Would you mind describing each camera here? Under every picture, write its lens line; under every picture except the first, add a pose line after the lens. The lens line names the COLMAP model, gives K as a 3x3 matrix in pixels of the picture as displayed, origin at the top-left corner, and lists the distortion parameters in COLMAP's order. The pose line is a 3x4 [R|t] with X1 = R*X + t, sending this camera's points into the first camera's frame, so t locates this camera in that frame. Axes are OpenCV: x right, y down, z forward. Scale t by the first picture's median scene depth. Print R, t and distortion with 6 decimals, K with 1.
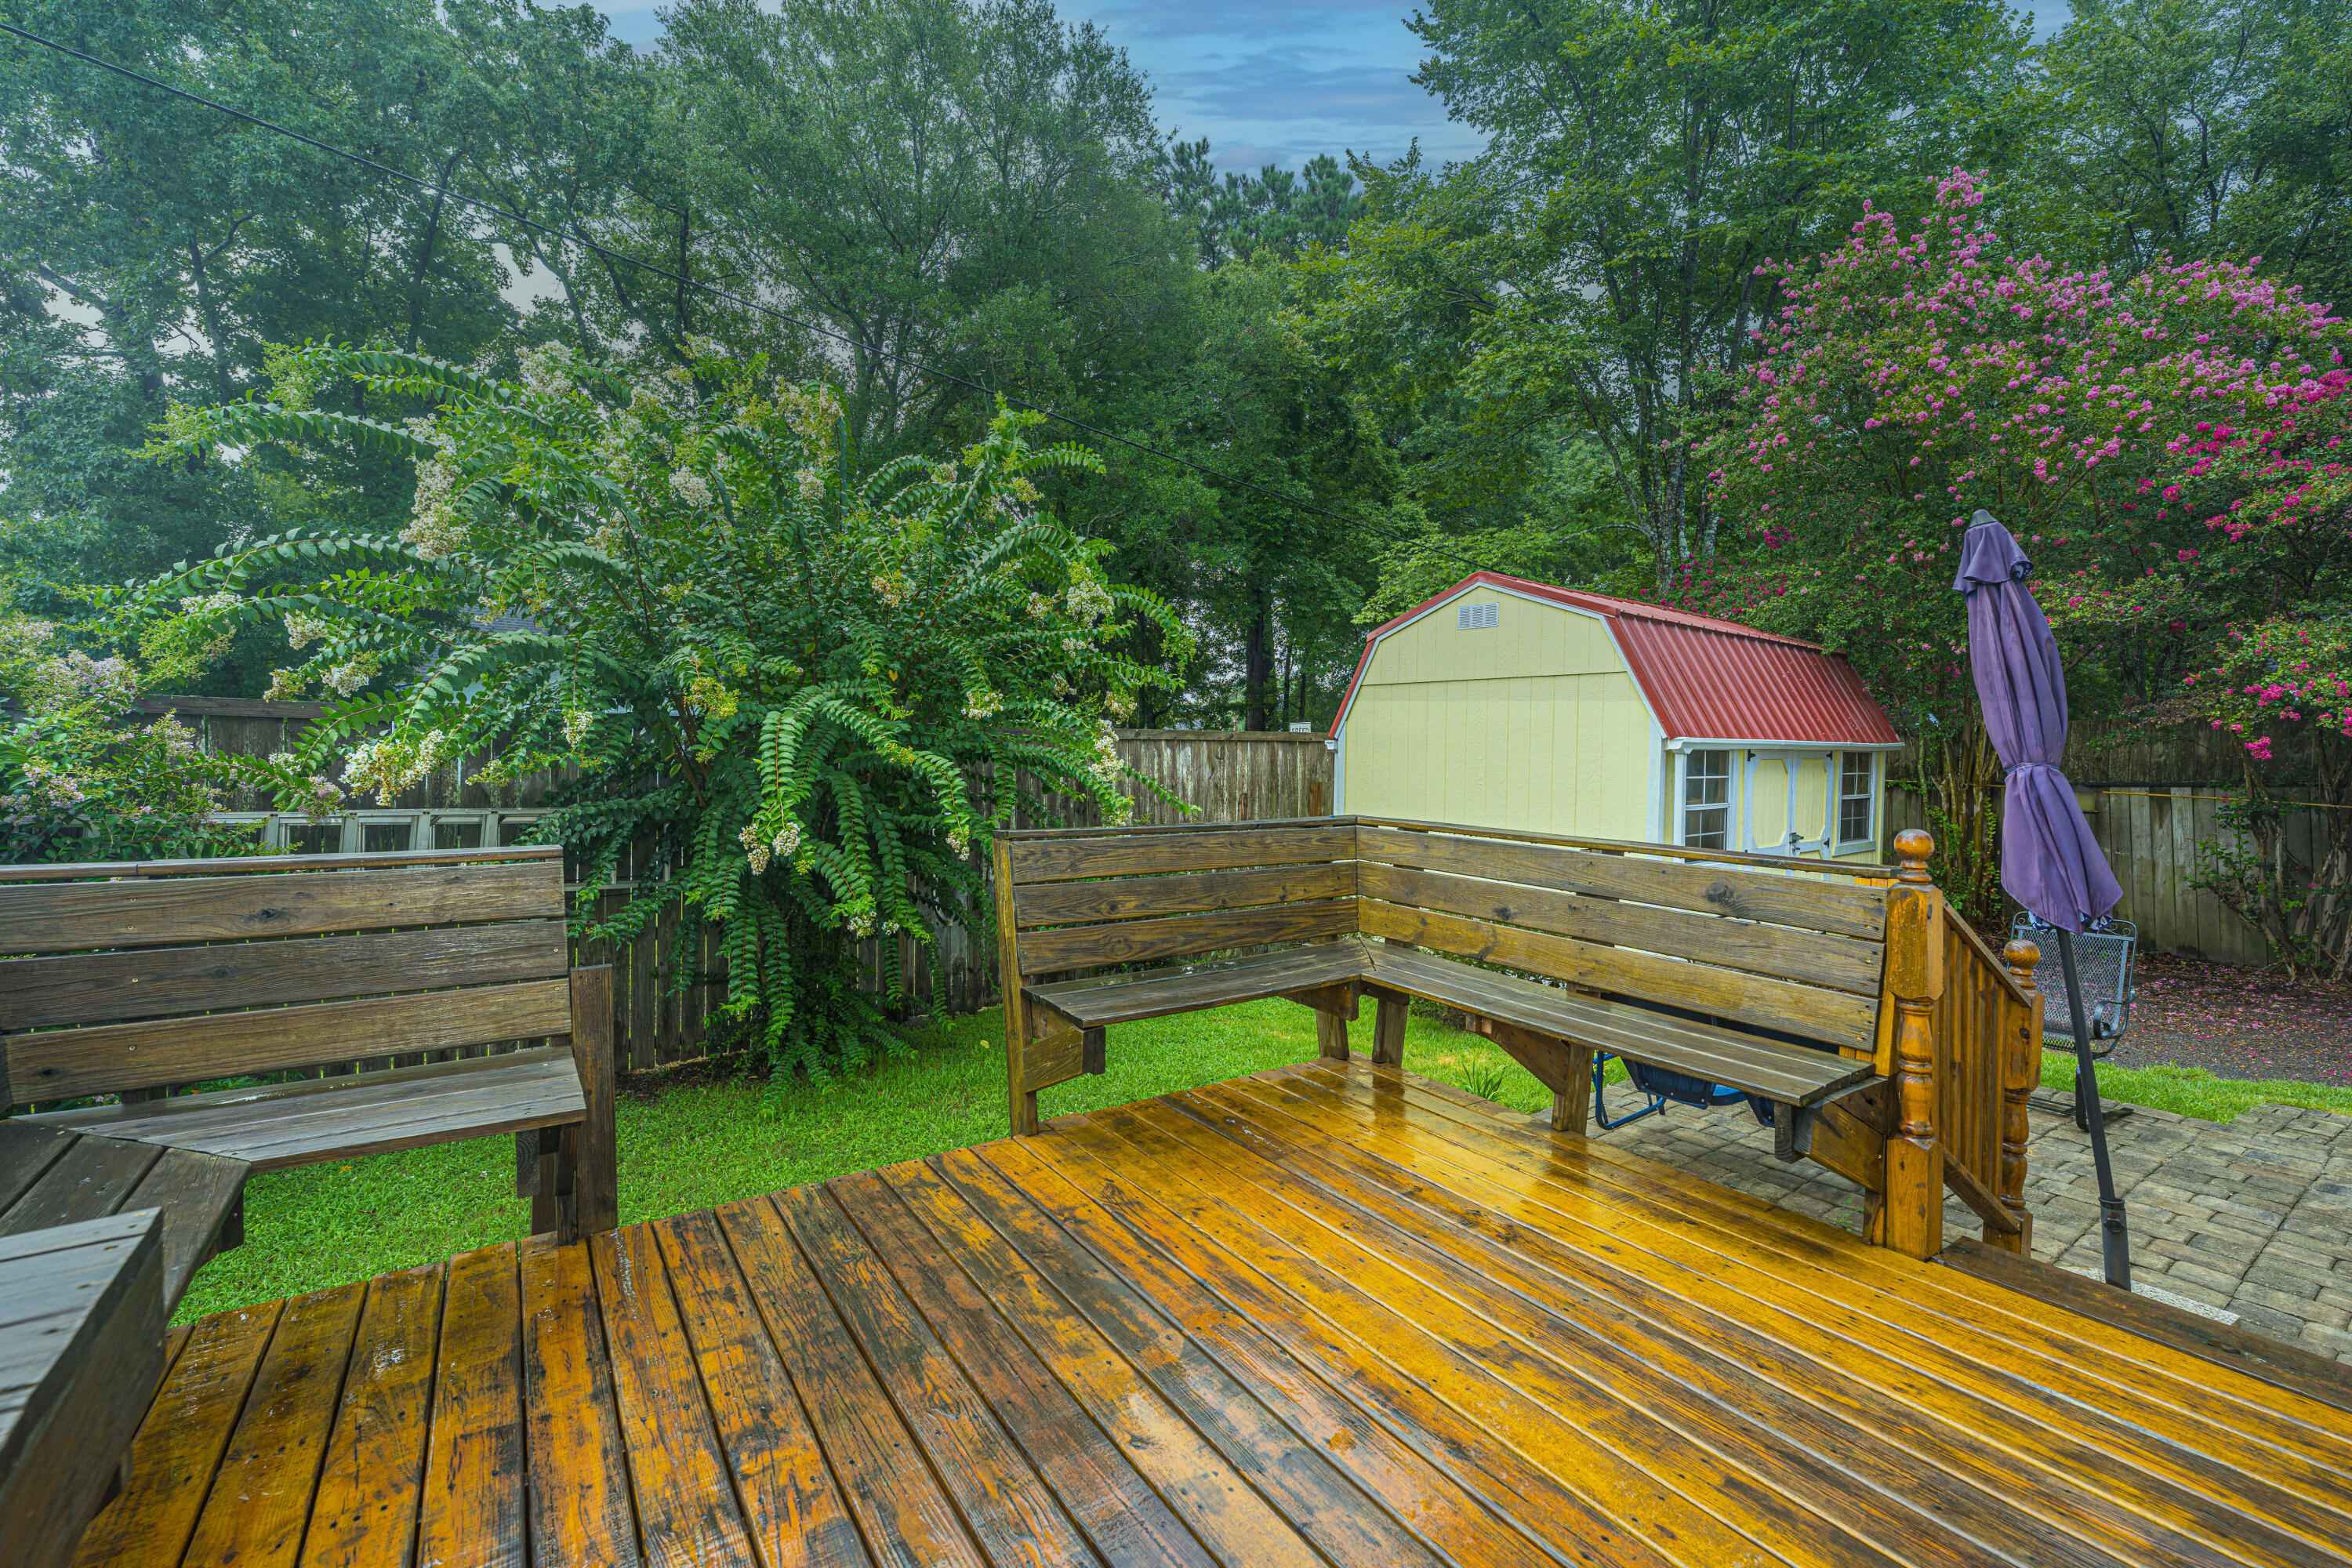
lens RADIAL K [[979.2, 0, 1176.5], [0, 979.2, 764.0], [0, 0, 1]] dist [-0.000288, 0.000013]
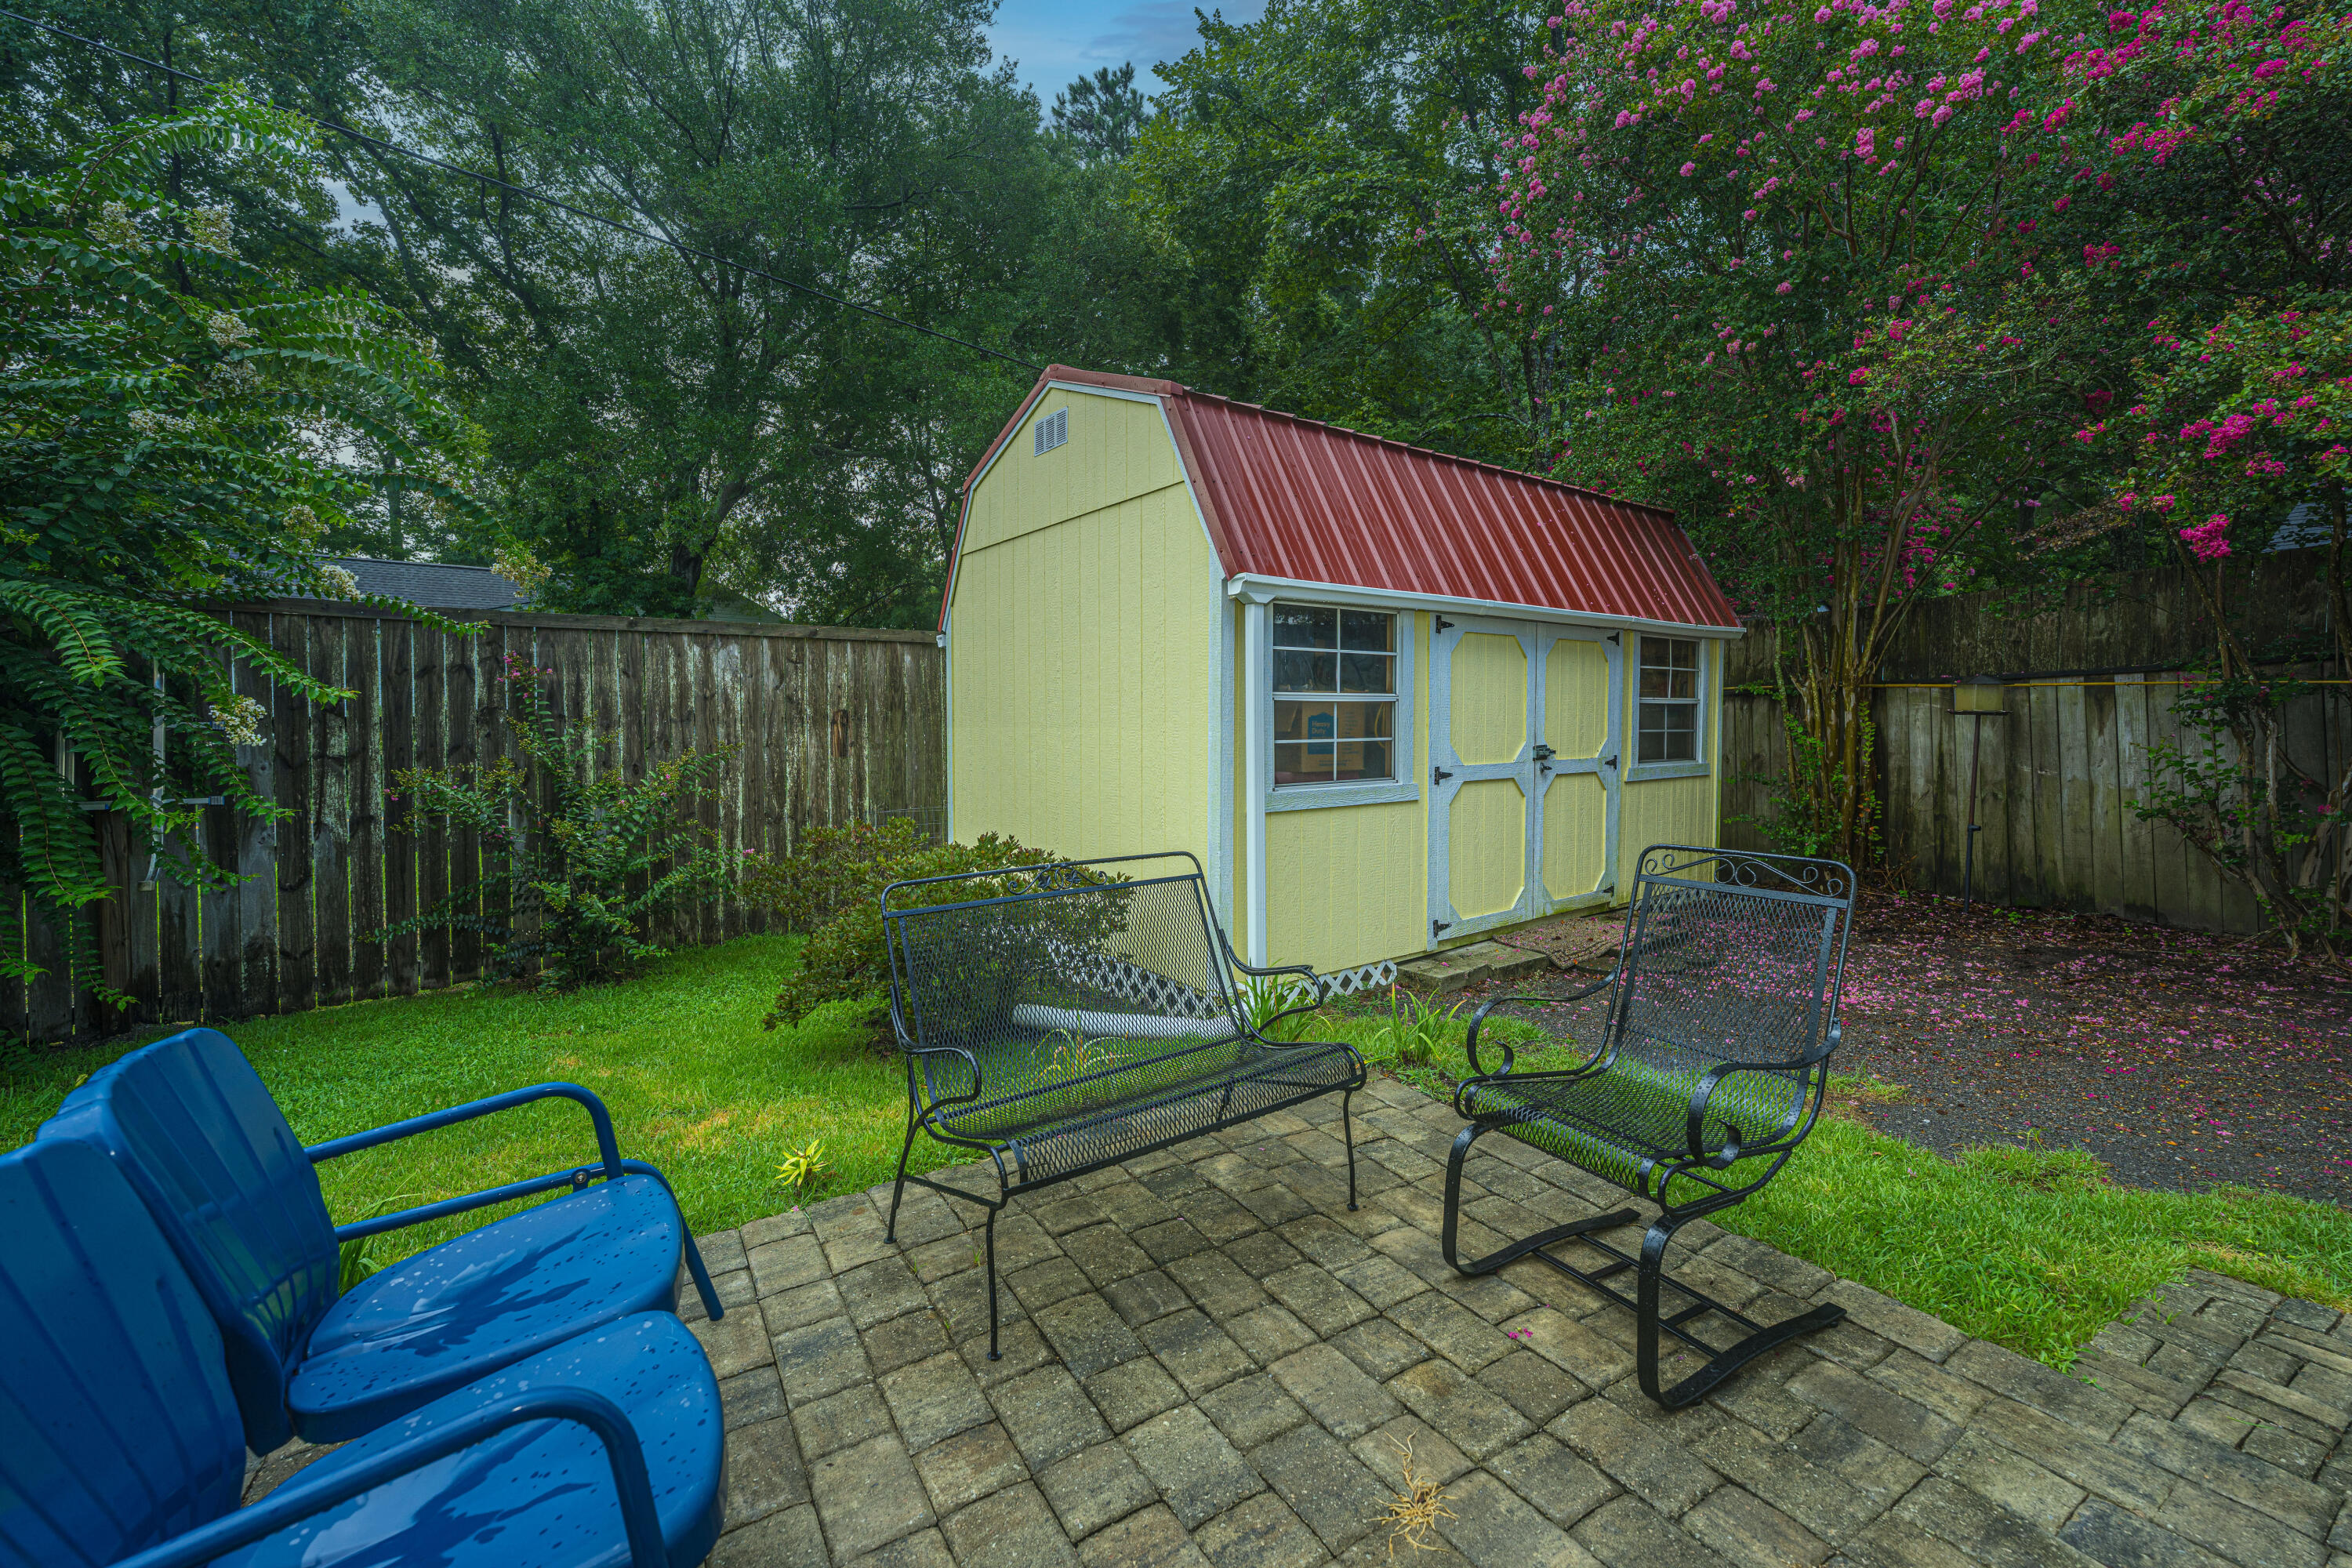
lens RADIAL K [[935.3, 0, 1176.0], [0, 935.3, 740.7], [0, 0, 1]] dist [-0.000872, 0.000004]
pose [[0.999134, -0.014301, -0.039068, 0.382305], [0.014660, 0.999853, 0.008911, 0.055084], [0.038934, -0.009476, 0.999197, 0.318179]]
